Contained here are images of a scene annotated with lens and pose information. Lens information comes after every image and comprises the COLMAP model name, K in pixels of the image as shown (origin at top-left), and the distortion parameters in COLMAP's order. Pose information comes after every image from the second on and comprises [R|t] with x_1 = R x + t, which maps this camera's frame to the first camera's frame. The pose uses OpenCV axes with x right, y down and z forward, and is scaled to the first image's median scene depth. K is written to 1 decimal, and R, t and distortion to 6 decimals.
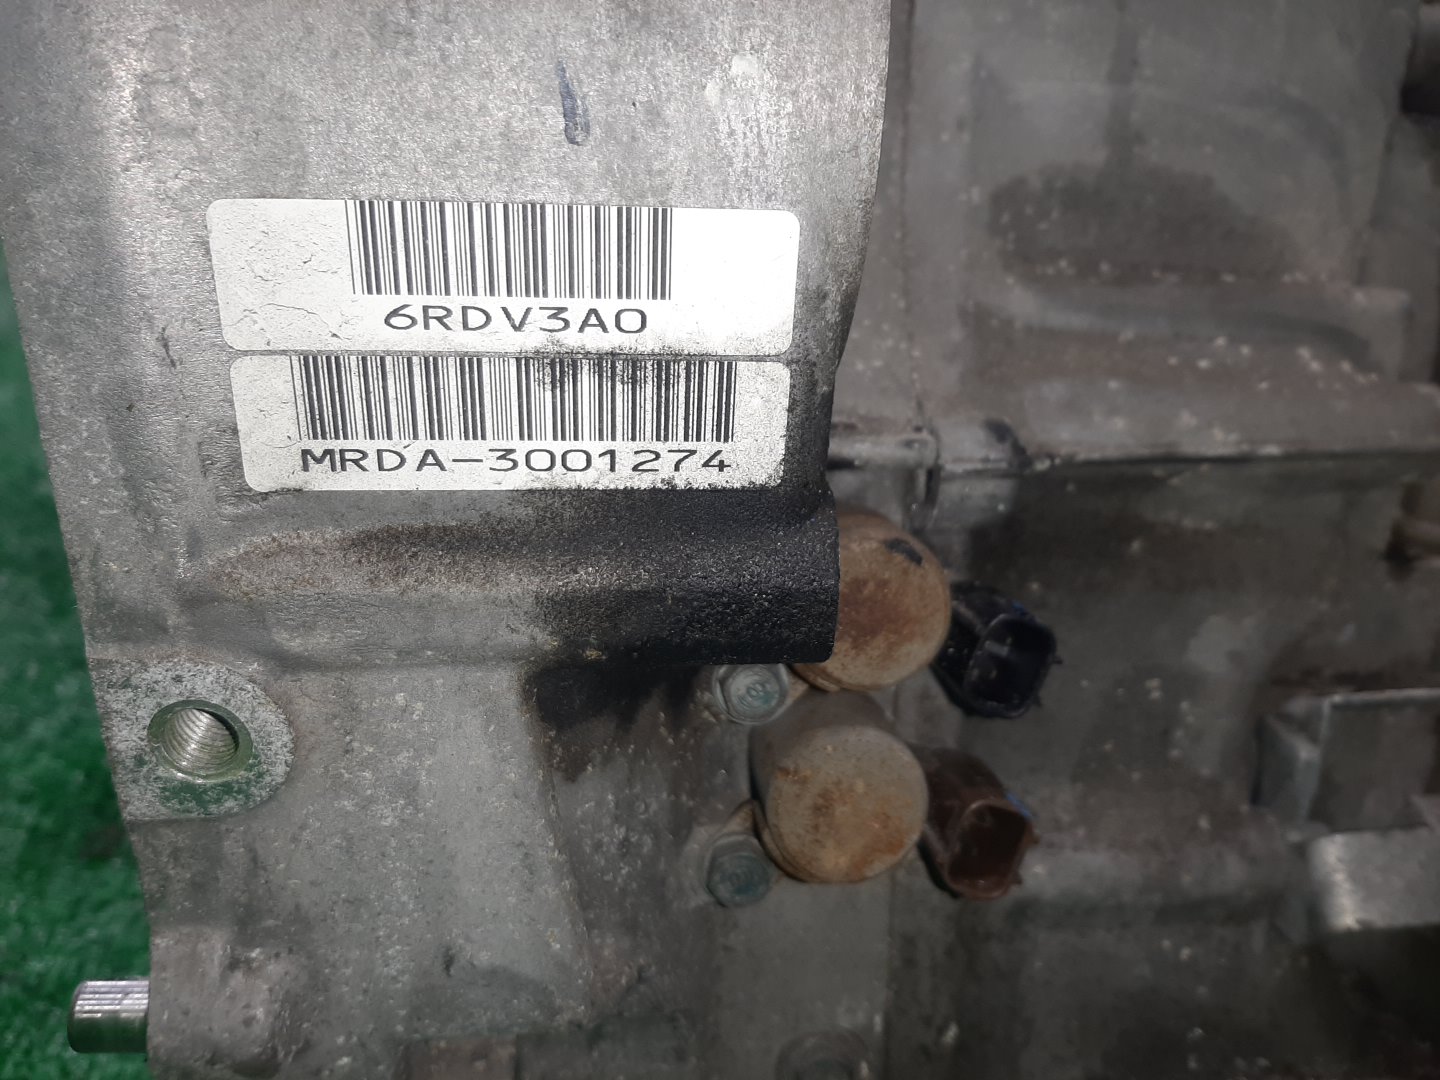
lens RADIAL K [[1175.1, 0, 720.0], [0, 1175.1, 540.0], [0, 0, 1]] dist [0.033250, -0.000825]
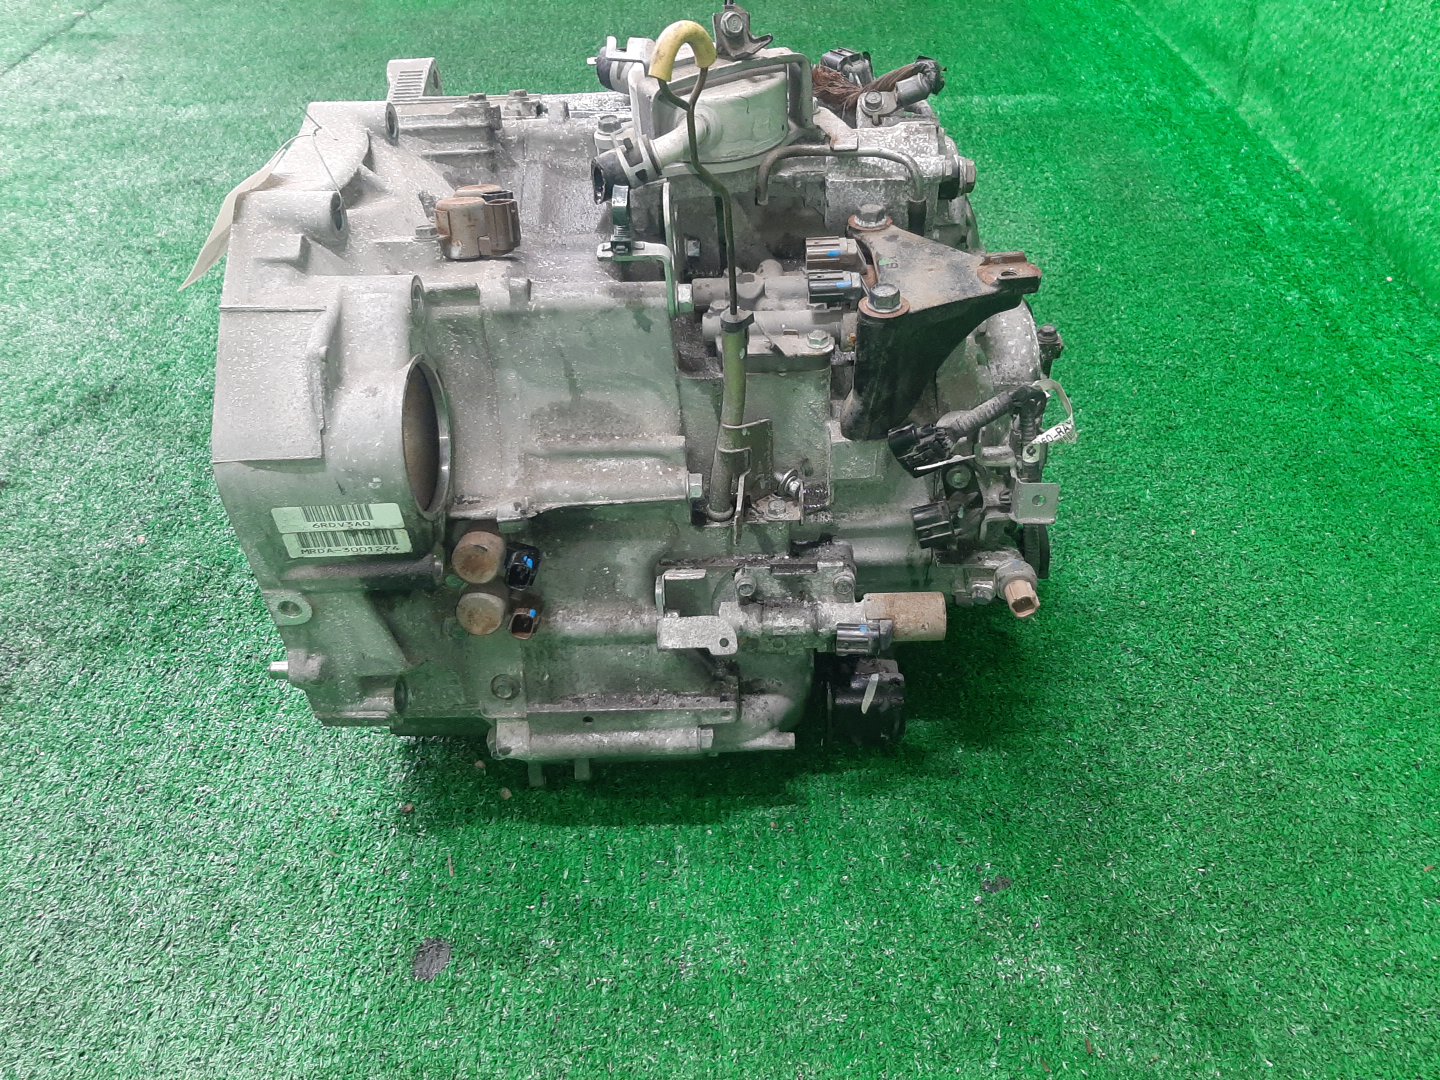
lens RADIAL K [[1080.7, 0, 720.0], [0, 1080.7, 540.0], [0, 0, 1]] dist [0.000031, -0.000290]
pose [[0.992511, 0.000097, -0.122156, 1.635758], [0.031372, 0.966256, 0.255665, -1.055922], [0.118059, -0.257583, 0.959017, -2.590577]]
